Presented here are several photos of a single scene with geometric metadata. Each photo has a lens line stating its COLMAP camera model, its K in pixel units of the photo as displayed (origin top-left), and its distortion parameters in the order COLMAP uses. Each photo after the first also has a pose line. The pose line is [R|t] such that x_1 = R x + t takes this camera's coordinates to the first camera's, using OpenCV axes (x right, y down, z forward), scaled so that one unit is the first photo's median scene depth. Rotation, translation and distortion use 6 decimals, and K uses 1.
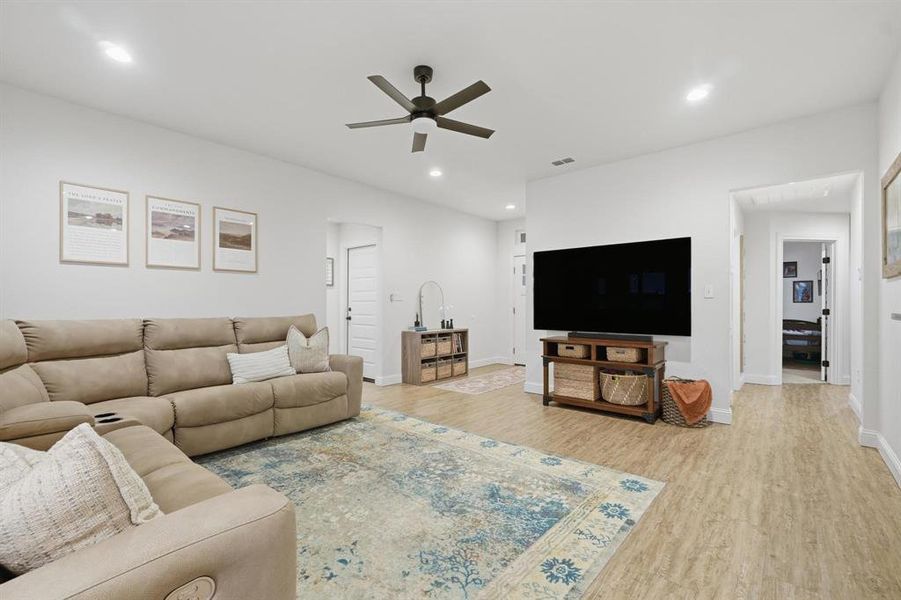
lens RADIAL K [[400.0, 0, 447.4], [0, 400.0, 301.5], [0, 0, 1]] dist [0.000815, 0.000587]
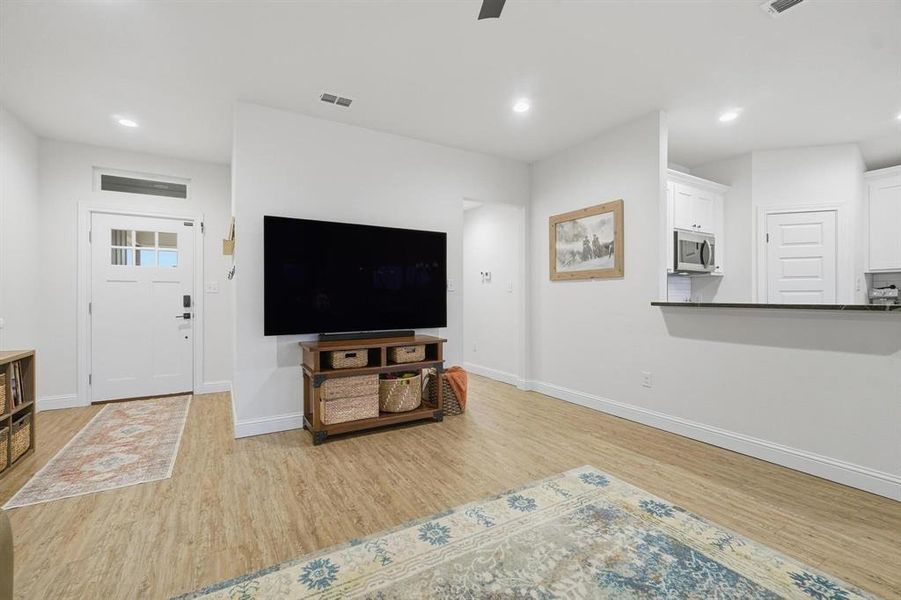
lens RADIAL K [[390.1, 0, 446.0], [0, 390.1, 295.4], [0, 0, 1]] dist [-0.000308, 0.000503]
pose [[0.313064, 0.006872, 0.949707, -0.374853], [-0.007146, 0.999963, -0.004880, 0.007688], [-0.949705, -0.005259, 0.313101, 0.690967]]
